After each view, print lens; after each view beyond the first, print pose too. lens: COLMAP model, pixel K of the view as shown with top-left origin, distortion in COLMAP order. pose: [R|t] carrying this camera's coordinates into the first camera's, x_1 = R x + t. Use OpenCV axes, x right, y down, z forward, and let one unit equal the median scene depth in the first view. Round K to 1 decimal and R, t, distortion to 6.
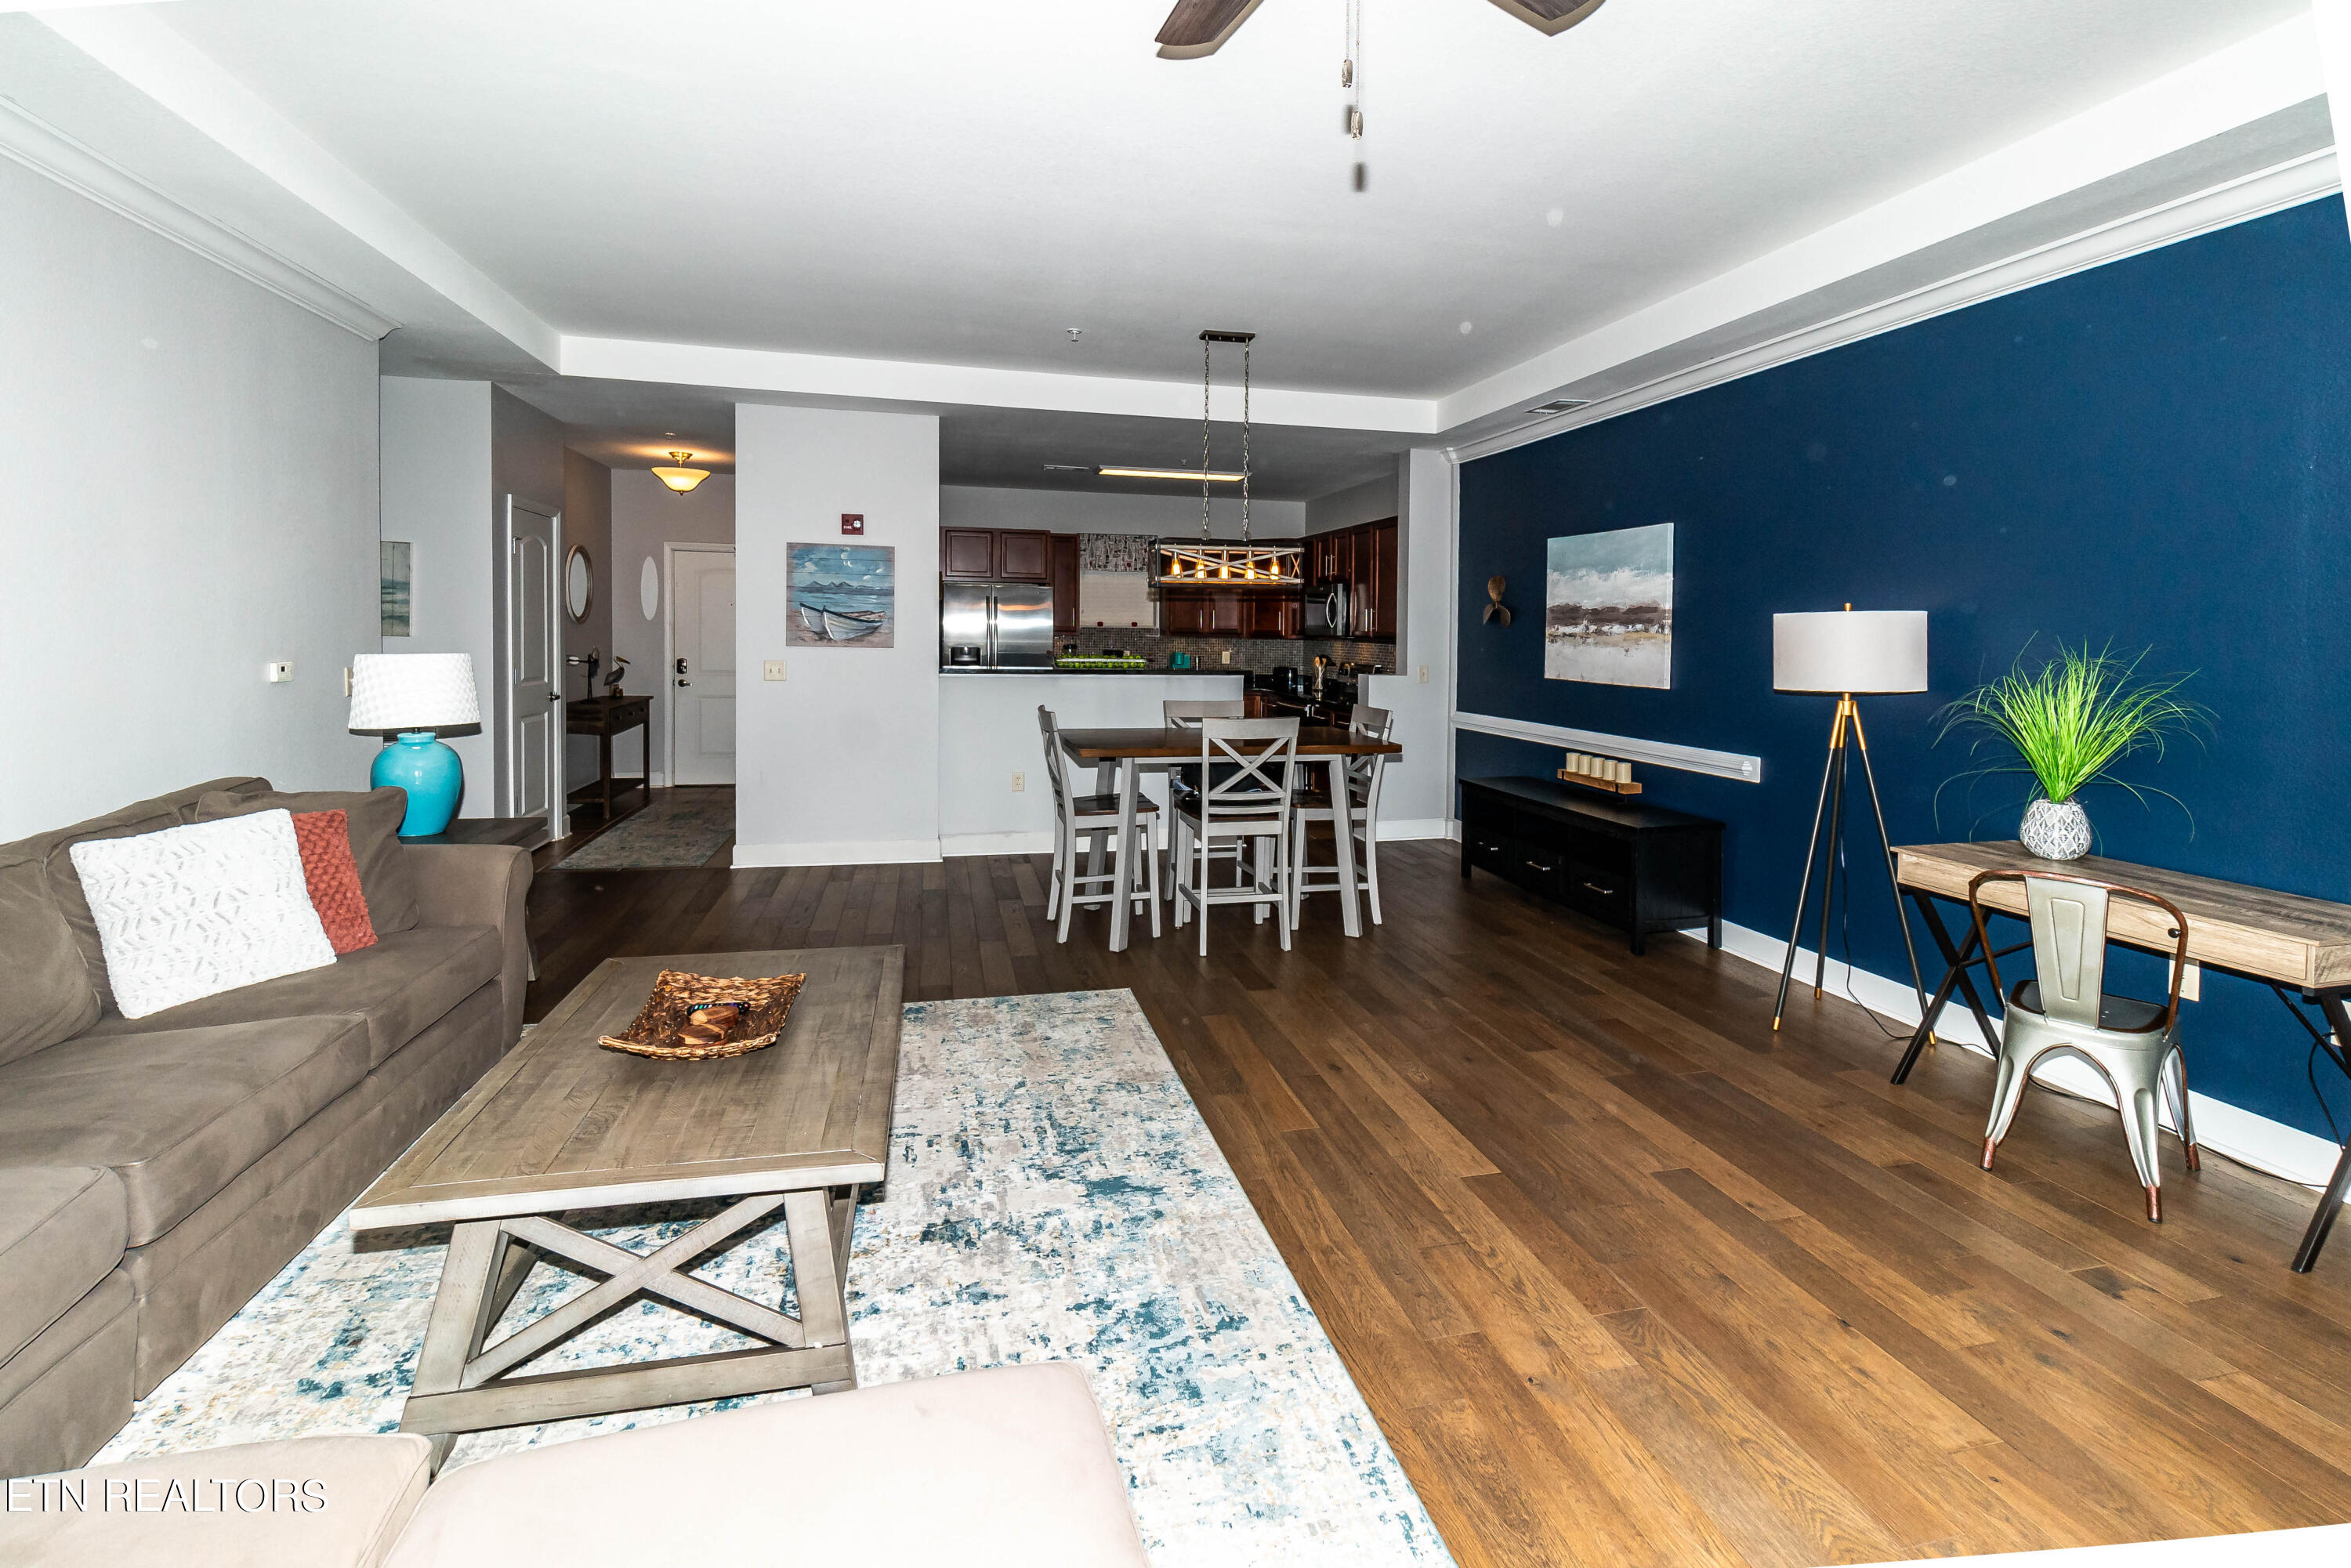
lens RADIAL K [[1006.3, 0, 1169.5], [0, 1006.3, 665.3], [0, 0, 1]] dist [-0.001257, 0.000116]
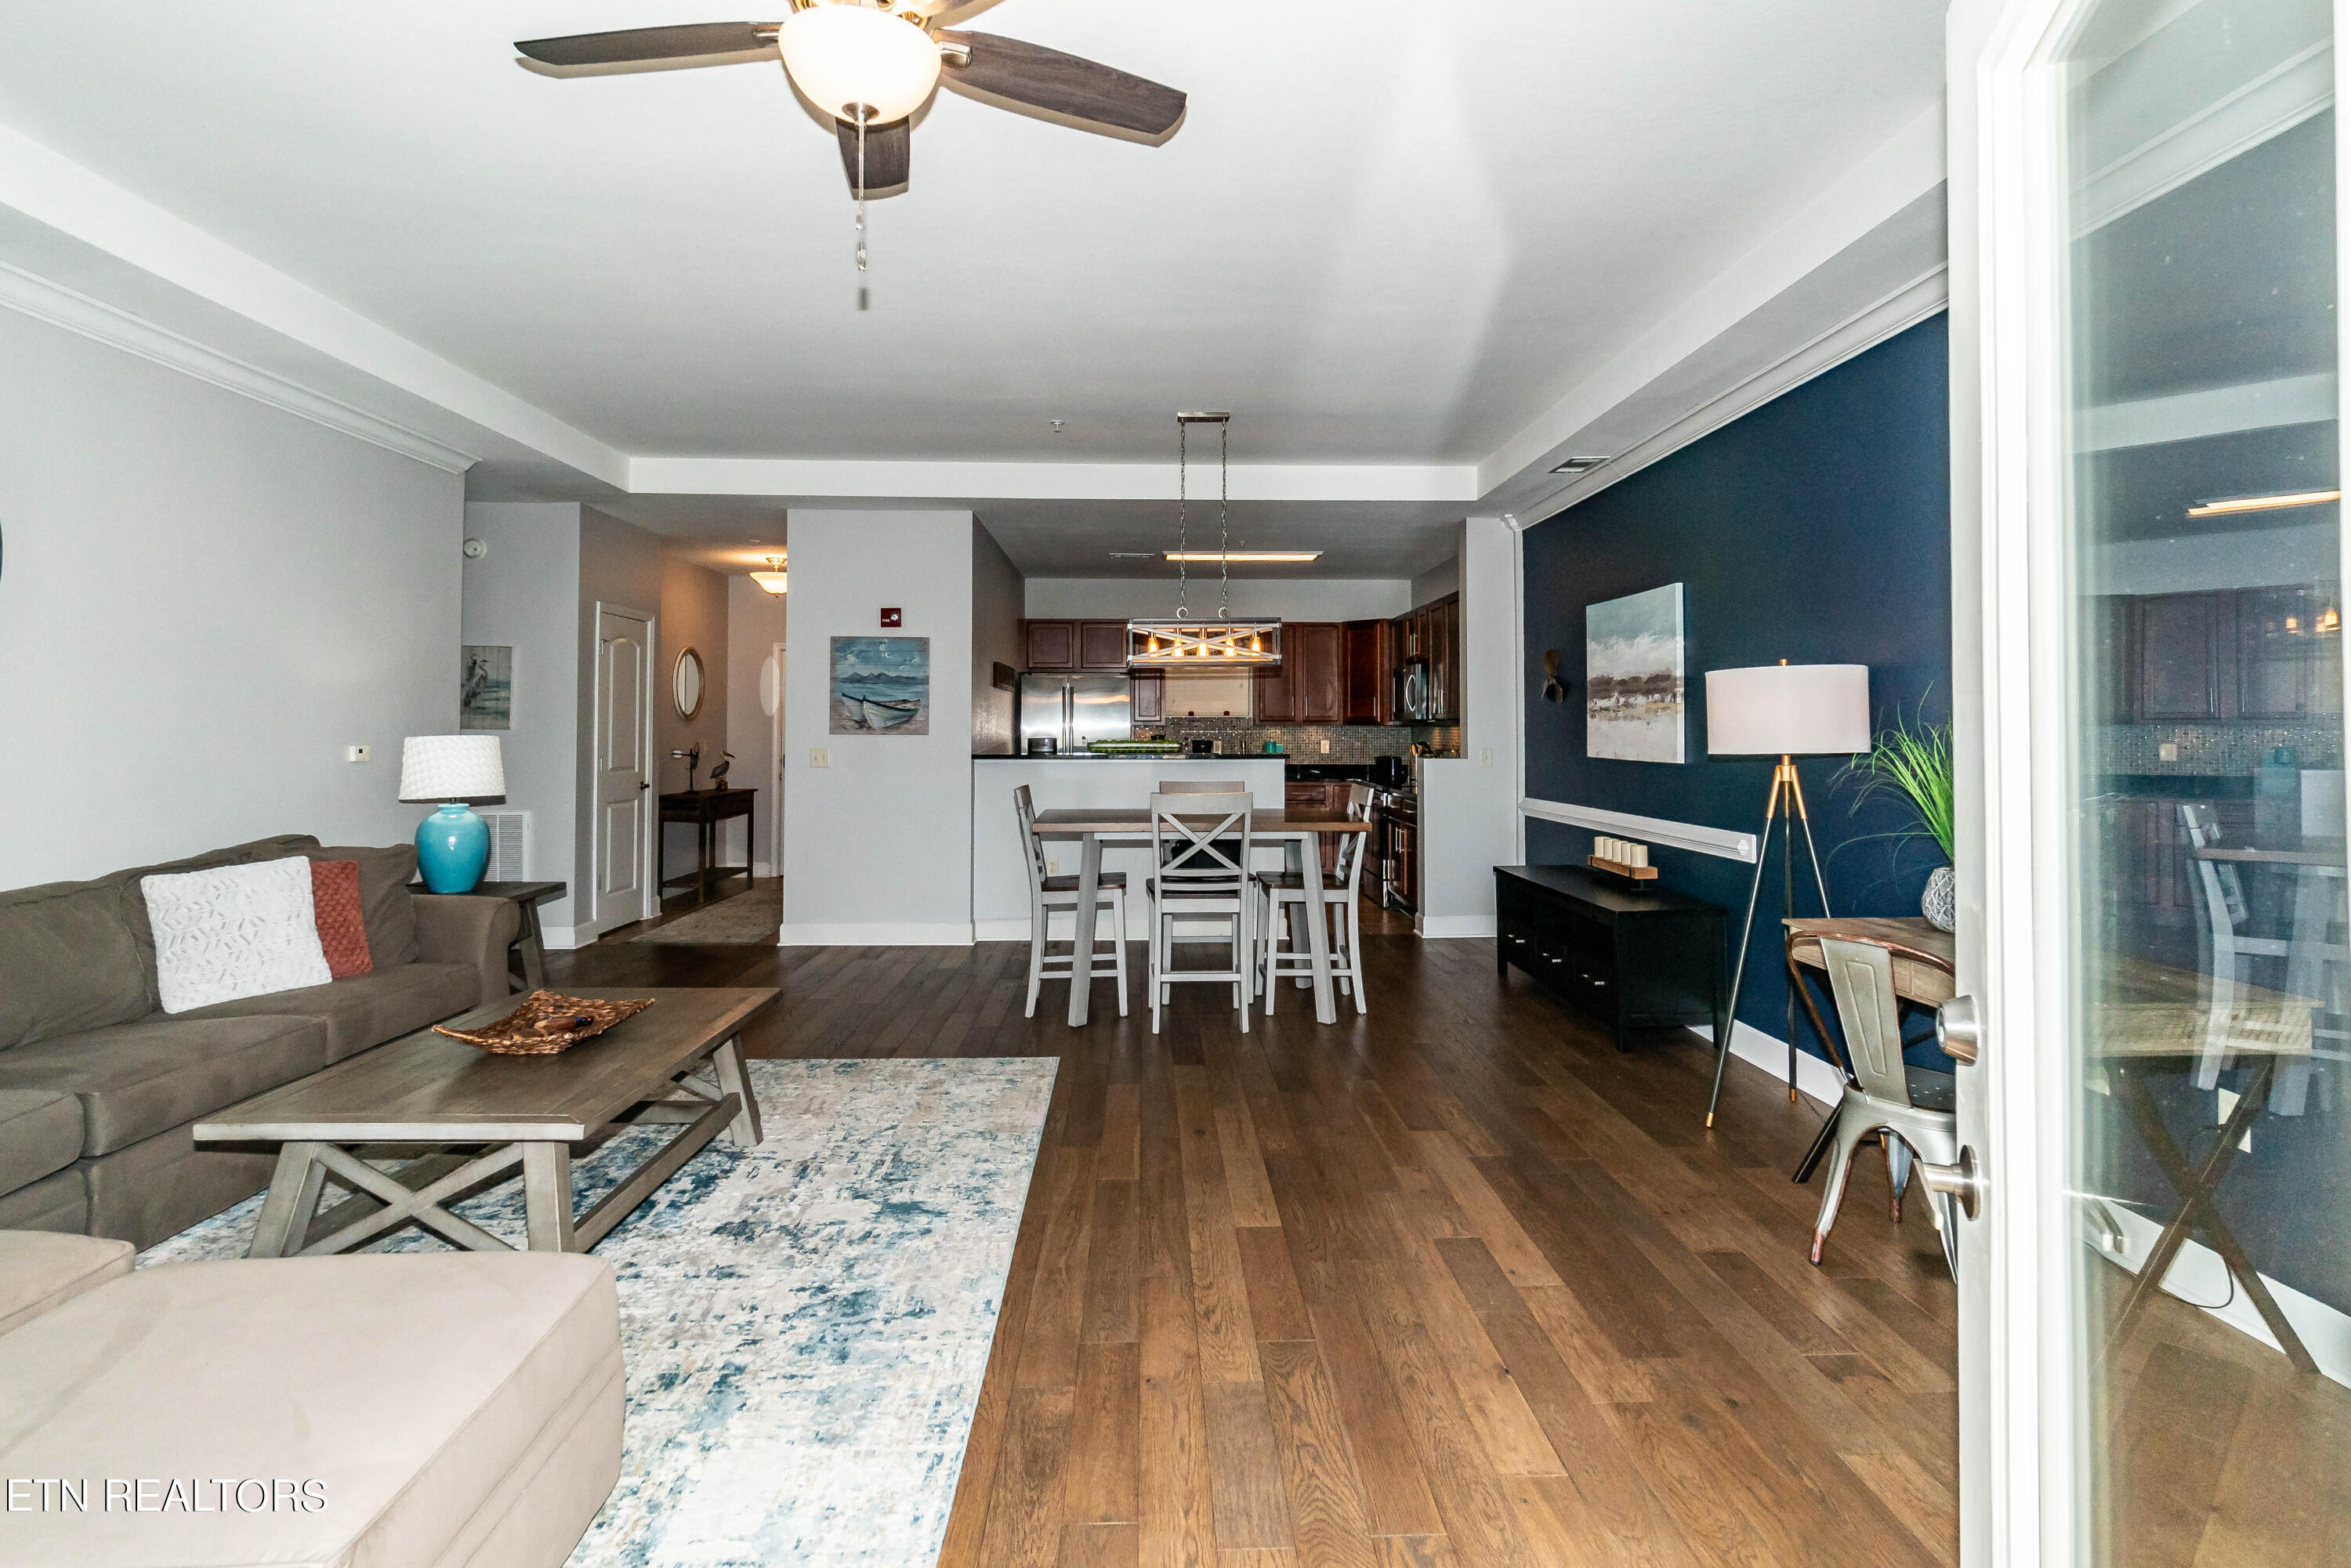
lens RADIAL K [[1092.3, 0, 1176.9], [0, 1092.3, 720.2], [0, 0, 1]] dist [-0.000980, -0.000368]
pose [[0.980492, -0.016982, -0.195823, 0.270601], [0.007916, 0.998864, -0.046984, 0.030509], [0.196399, 0.044517, 0.979513, -0.065617]]
